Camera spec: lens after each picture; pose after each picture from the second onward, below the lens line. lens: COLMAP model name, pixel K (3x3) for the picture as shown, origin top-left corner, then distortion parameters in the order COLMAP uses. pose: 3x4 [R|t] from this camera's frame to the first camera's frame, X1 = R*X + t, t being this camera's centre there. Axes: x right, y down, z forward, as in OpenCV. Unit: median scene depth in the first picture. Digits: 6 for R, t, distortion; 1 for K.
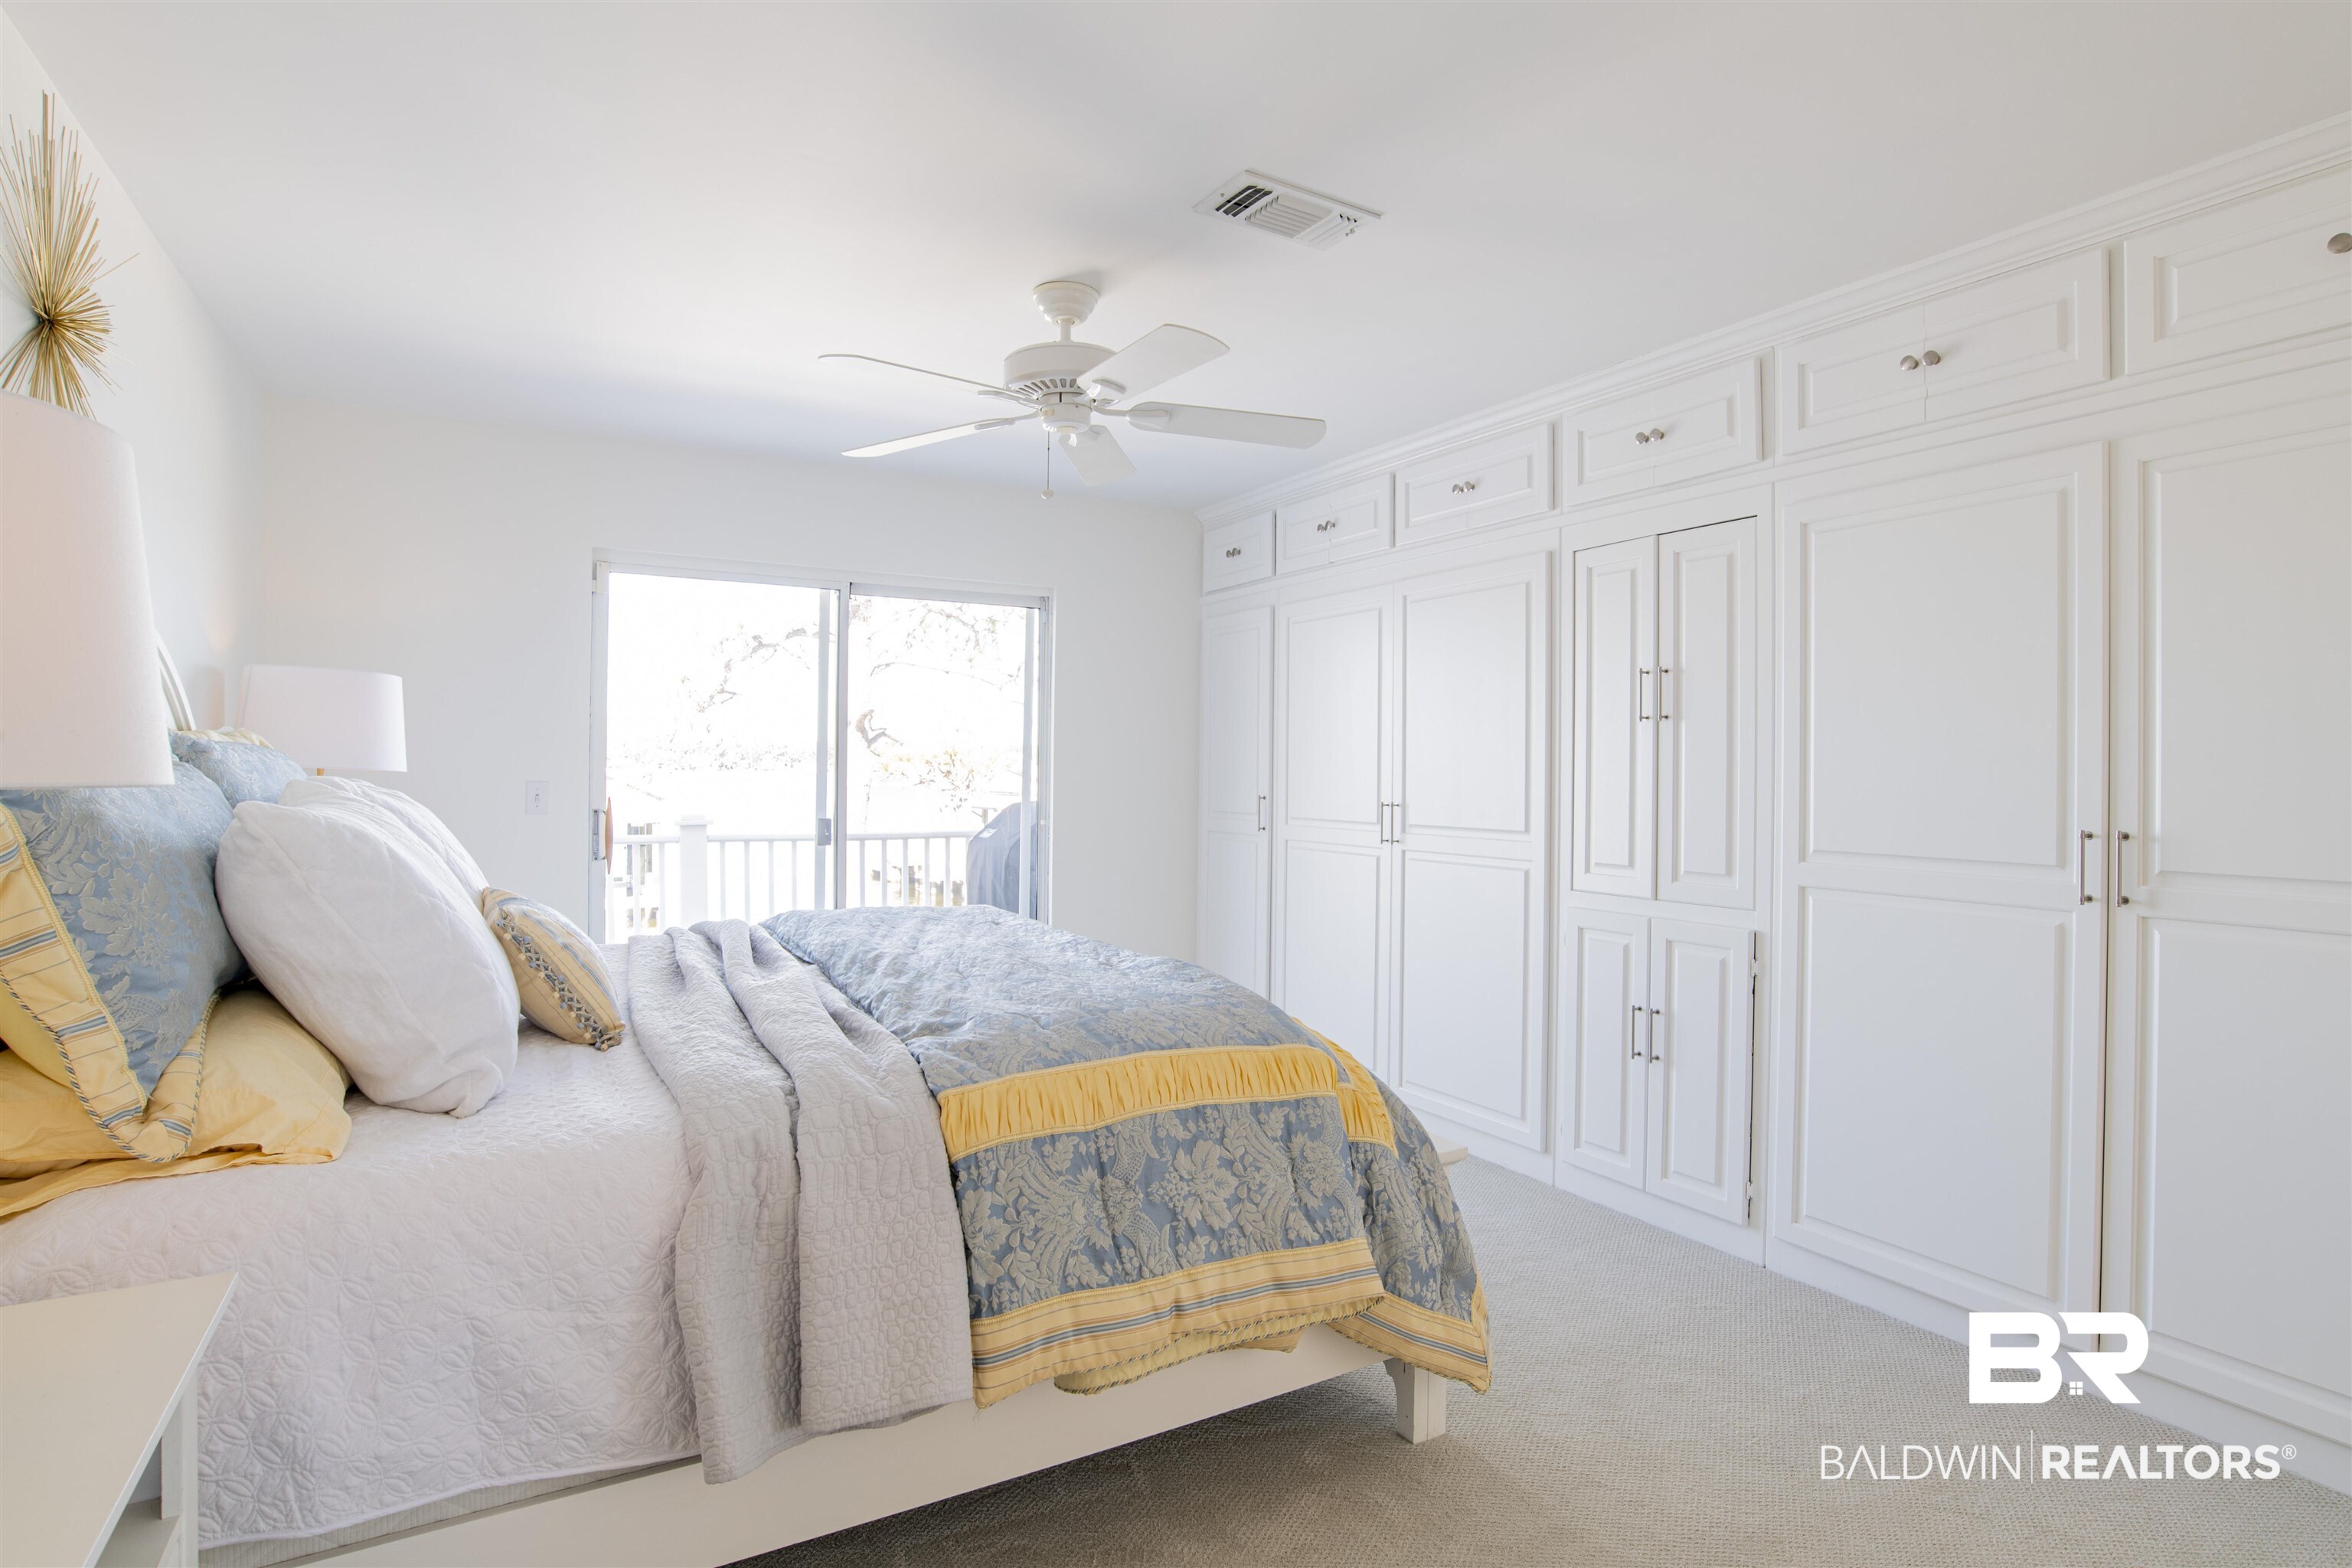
lens RADIAL K [[1191.2, 0, 1203.1], [0, 1191.2, 775.2], [0, 0, 1]] dist [-0.060579, 0.024157]
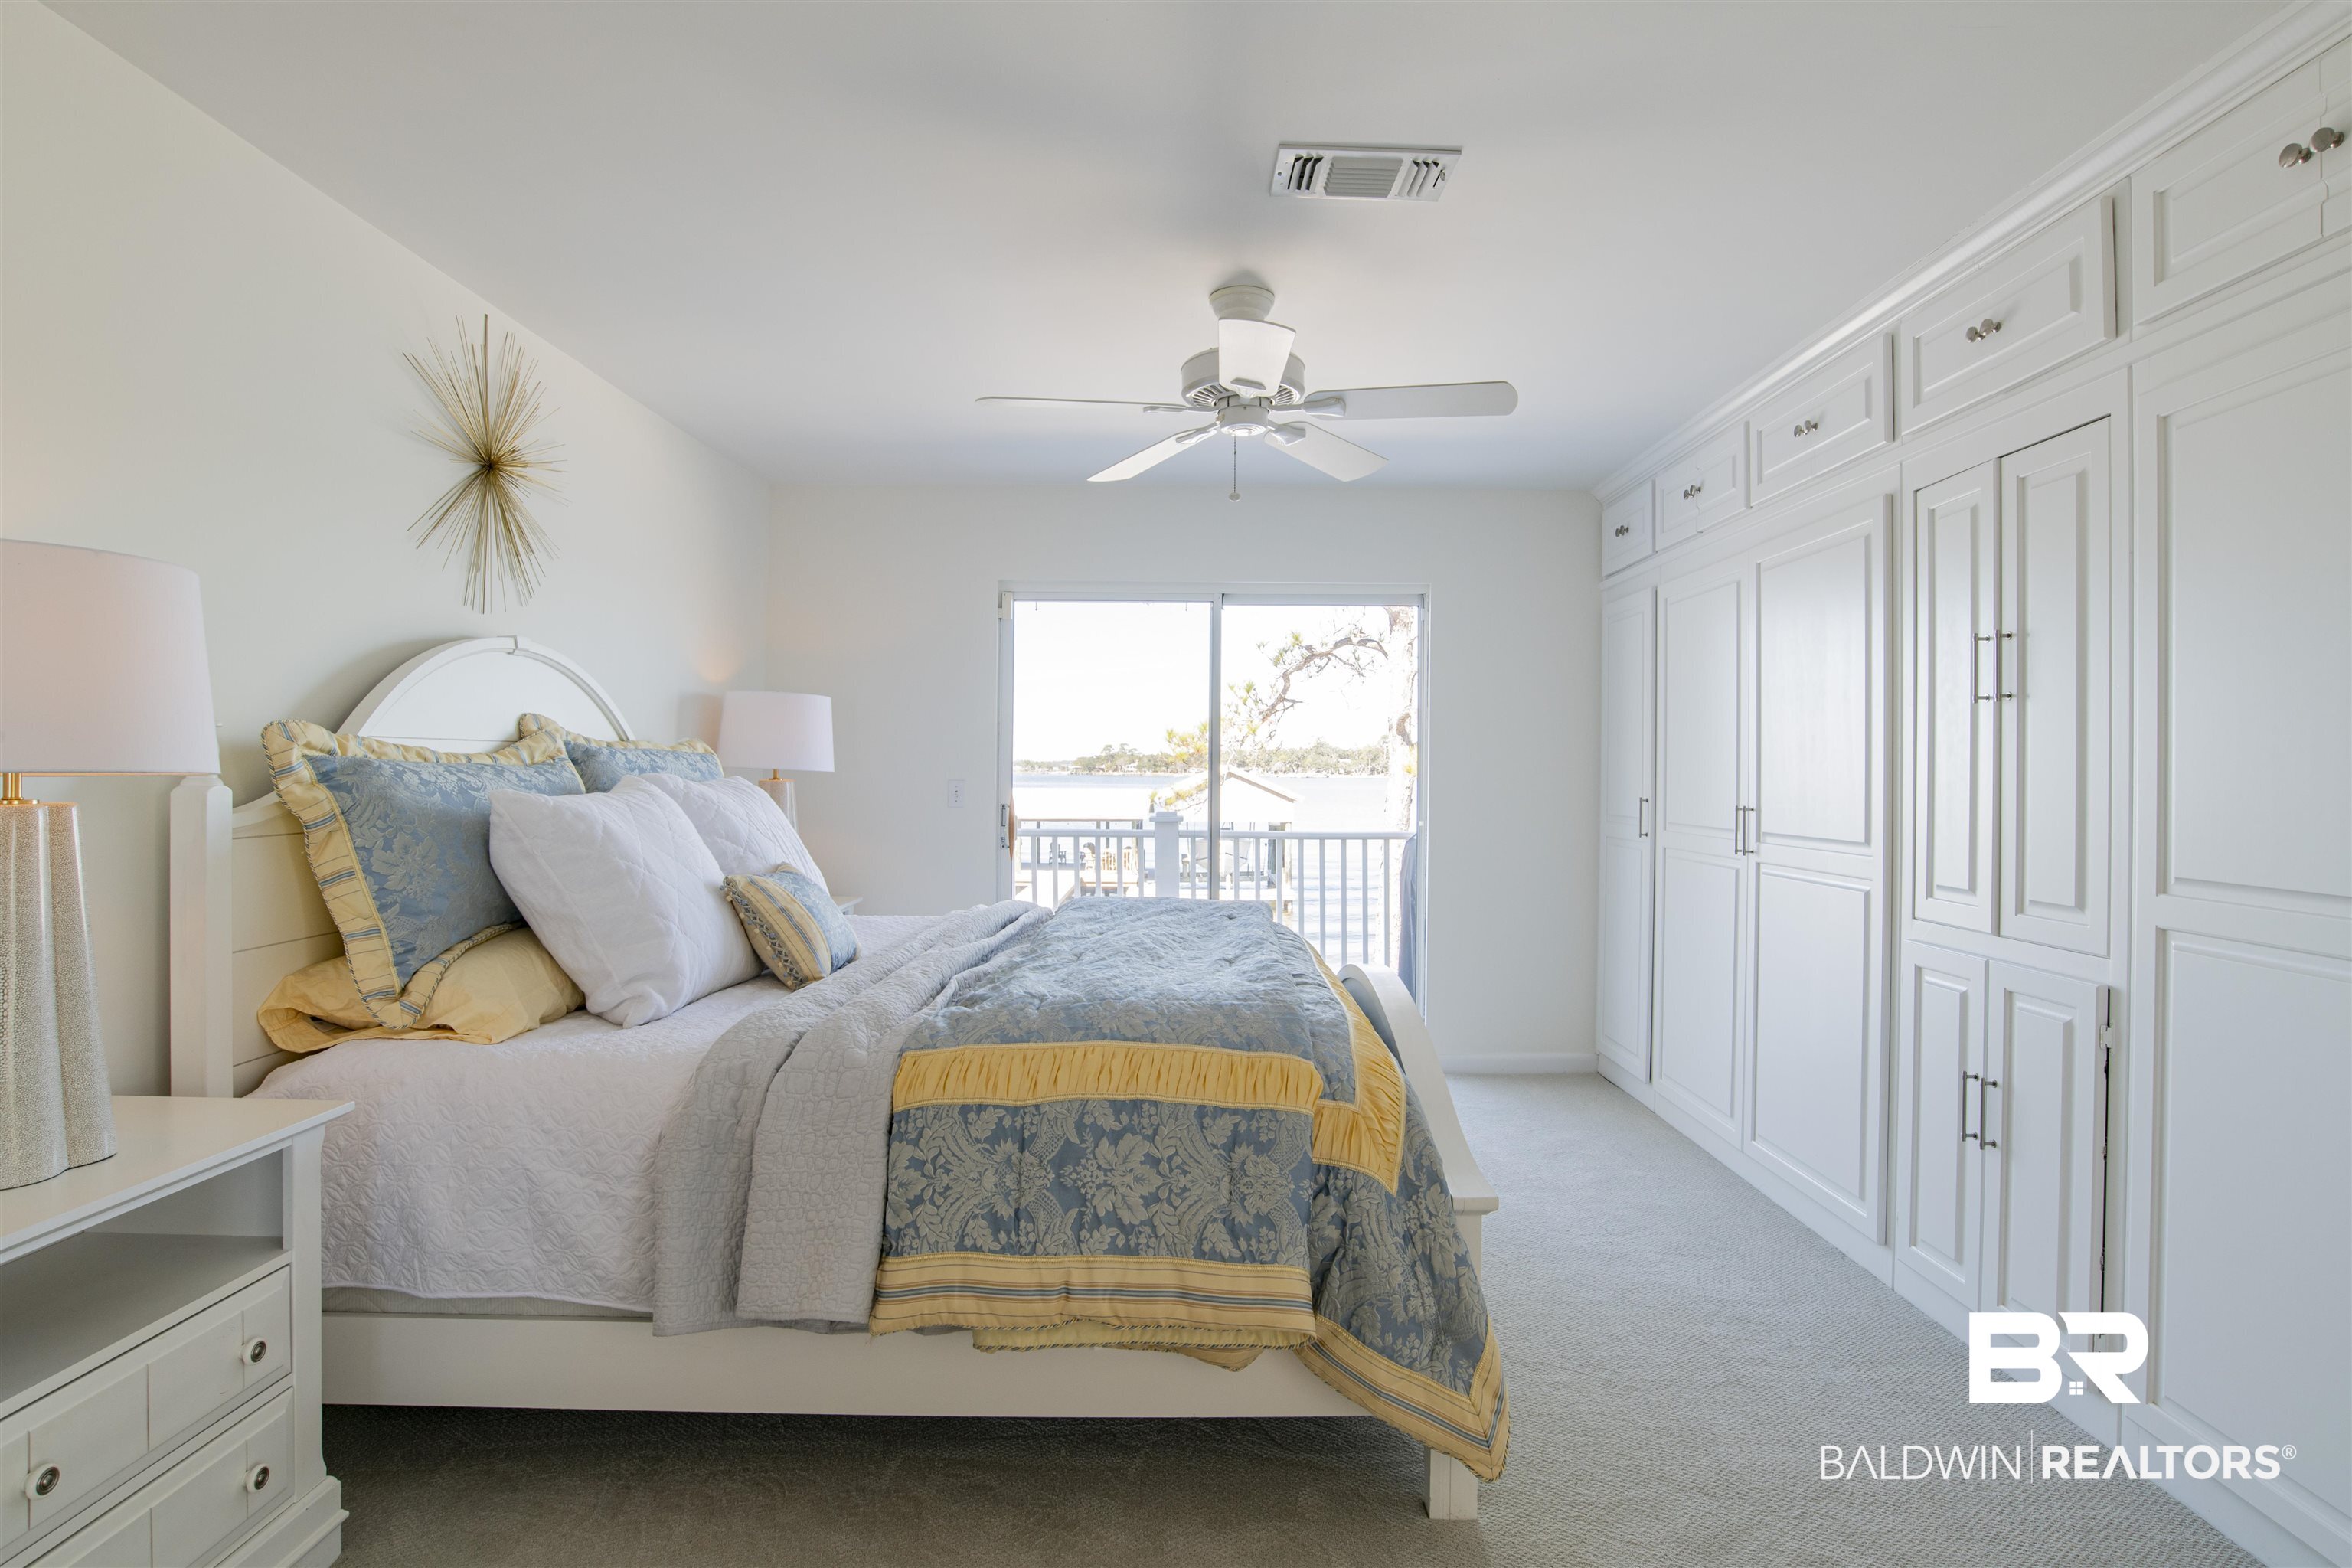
lens RADIAL K [[1191.2, 0, 1203.1], [0, 1191.2, 775.2], [0, 0, 1]] dist [-0.060579, 0.024157]
pose [[0.864454, -0.000426, -0.502711, 0.564672], [-0.001180, 0.999995, -0.002878, 0.007542], [0.502710, 0.003081, 0.864450, 0.165489]]
